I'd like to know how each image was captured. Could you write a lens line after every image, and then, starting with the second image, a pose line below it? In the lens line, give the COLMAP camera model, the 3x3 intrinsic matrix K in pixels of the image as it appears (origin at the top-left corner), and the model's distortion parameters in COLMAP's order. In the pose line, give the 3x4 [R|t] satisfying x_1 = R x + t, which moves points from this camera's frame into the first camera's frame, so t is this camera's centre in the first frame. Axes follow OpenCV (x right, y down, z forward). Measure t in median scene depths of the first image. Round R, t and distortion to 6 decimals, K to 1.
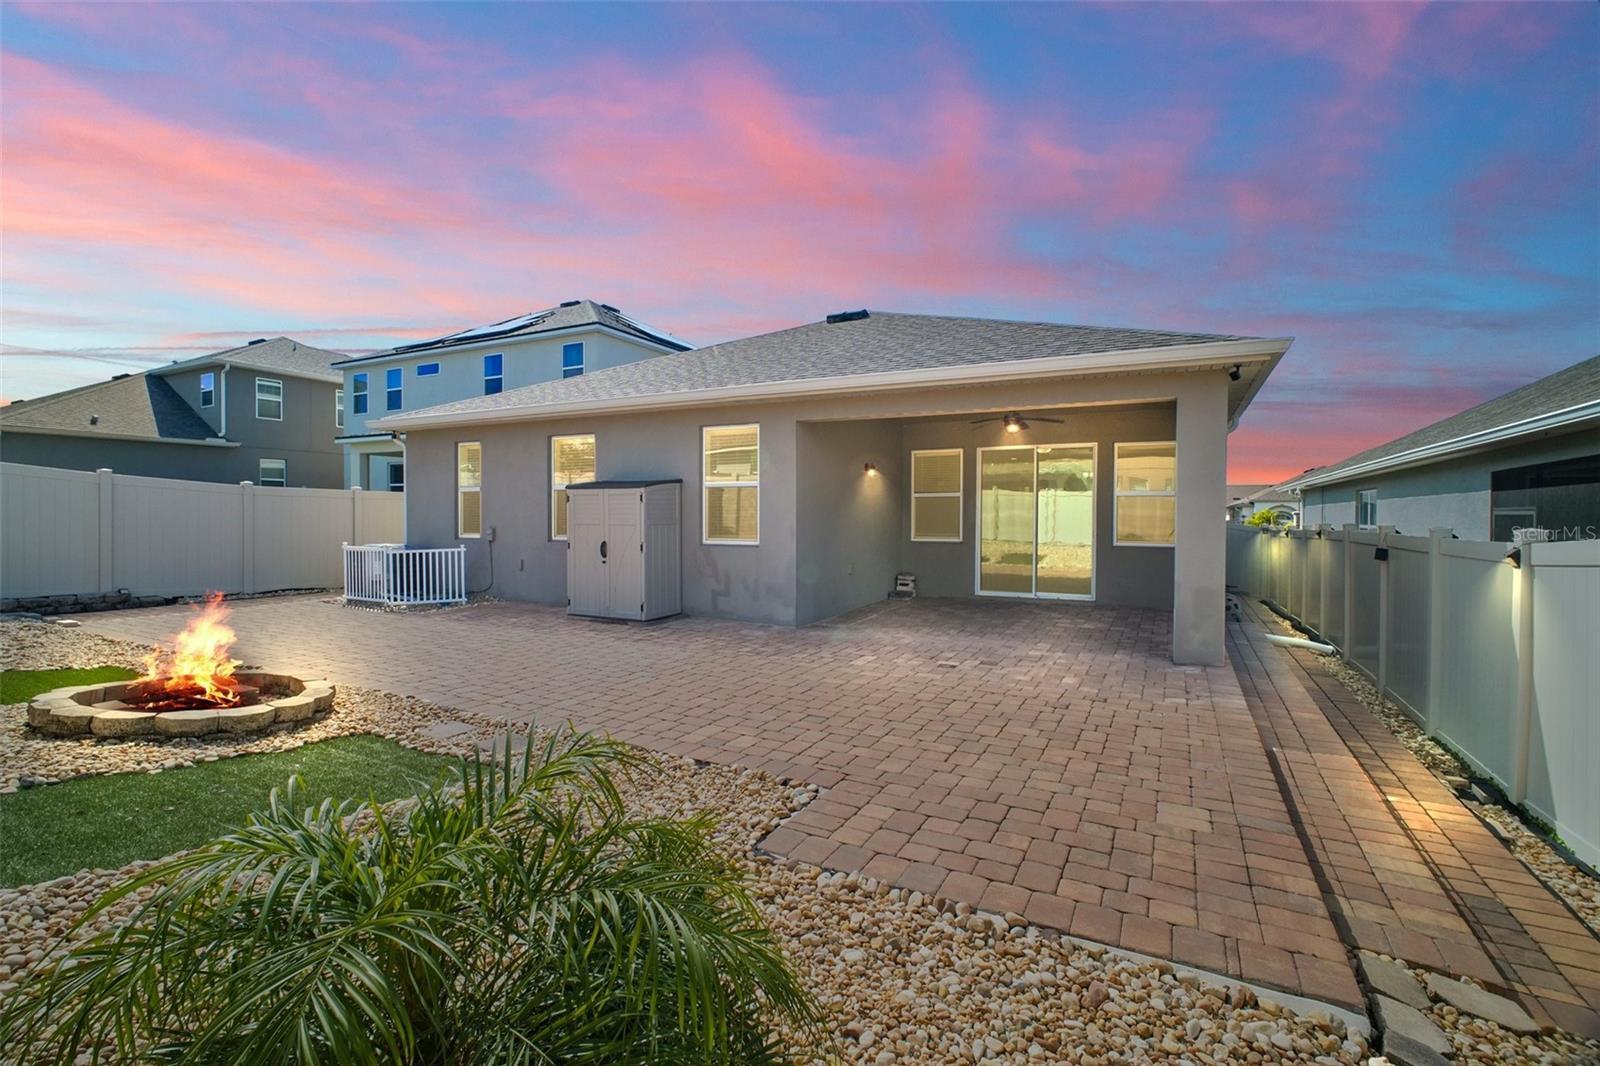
lens RADIAL K [[740.9, 0, 800.0], [0, 740.9, 533.0], [0, 0, 1]] dist [-0.003086, -0.001068]
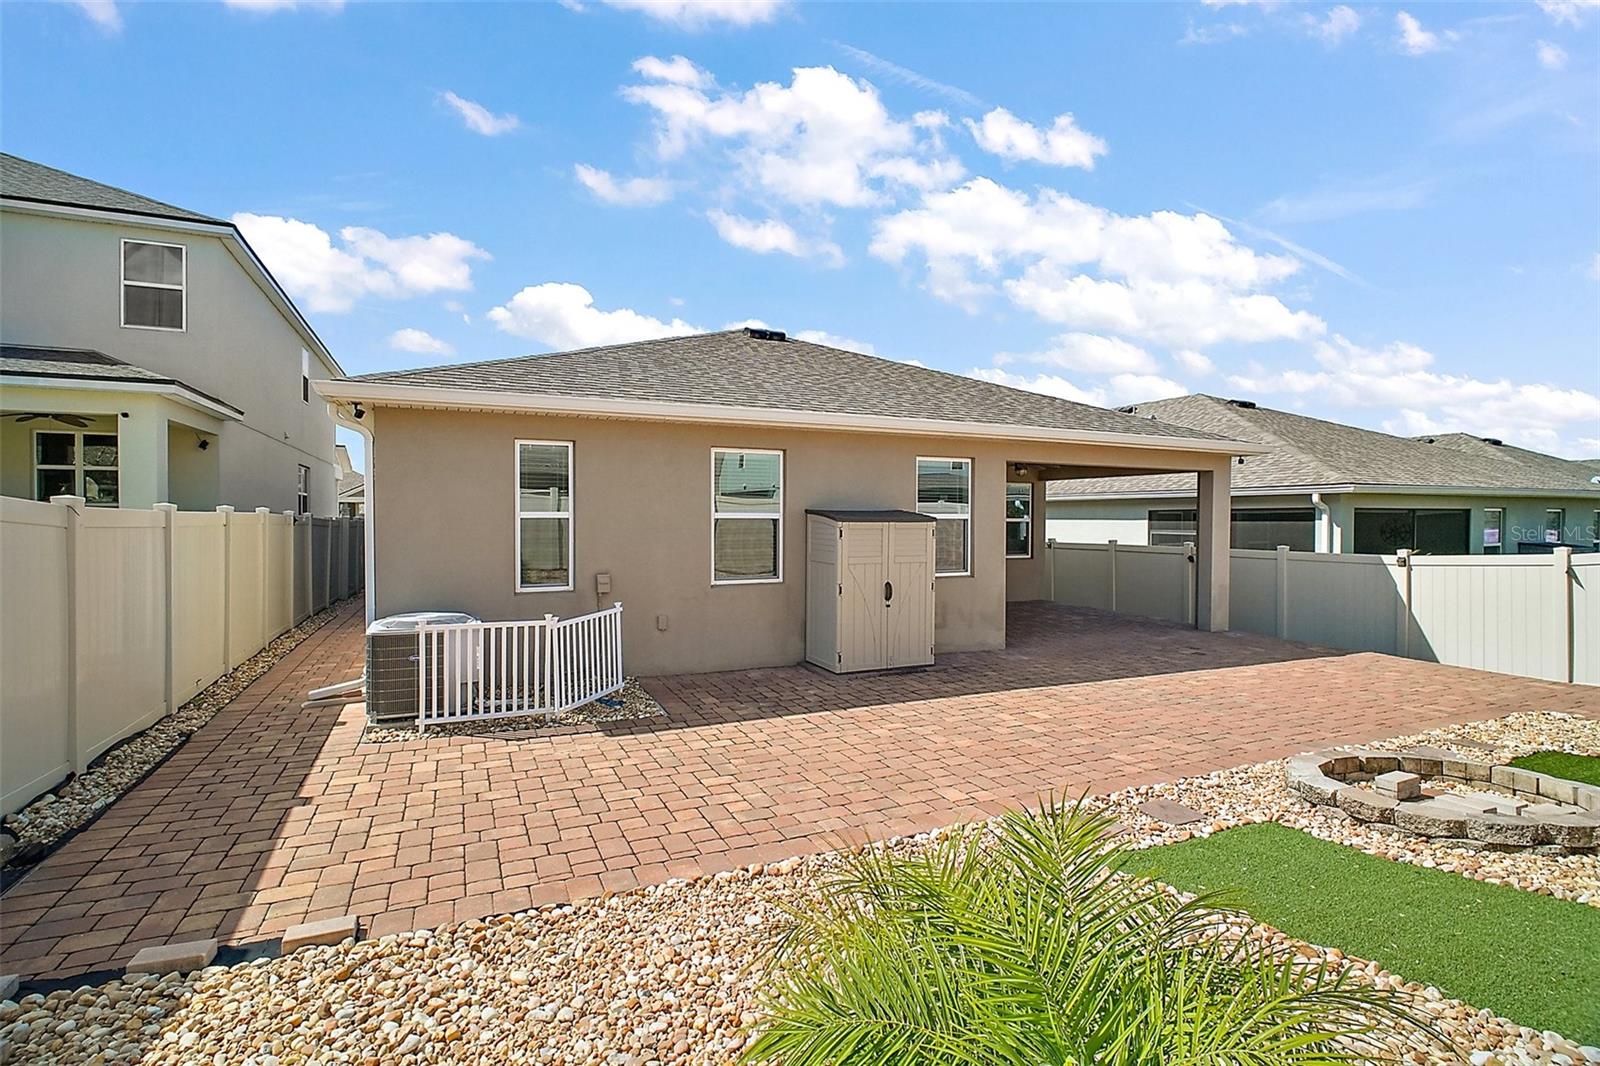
lens RADIAL K [[740.9, 0, 800.0], [0, 740.9, 533.0], [0, 0, 1]] dist [-0.003086, -0.001068]
pose [[0.594013, -0.017792, 0.804259, -1.023459], [0.020194, 0.999770, 0.007202, -0.054623], [-0.804202, 0.011963, 0.594236, 0.566287]]
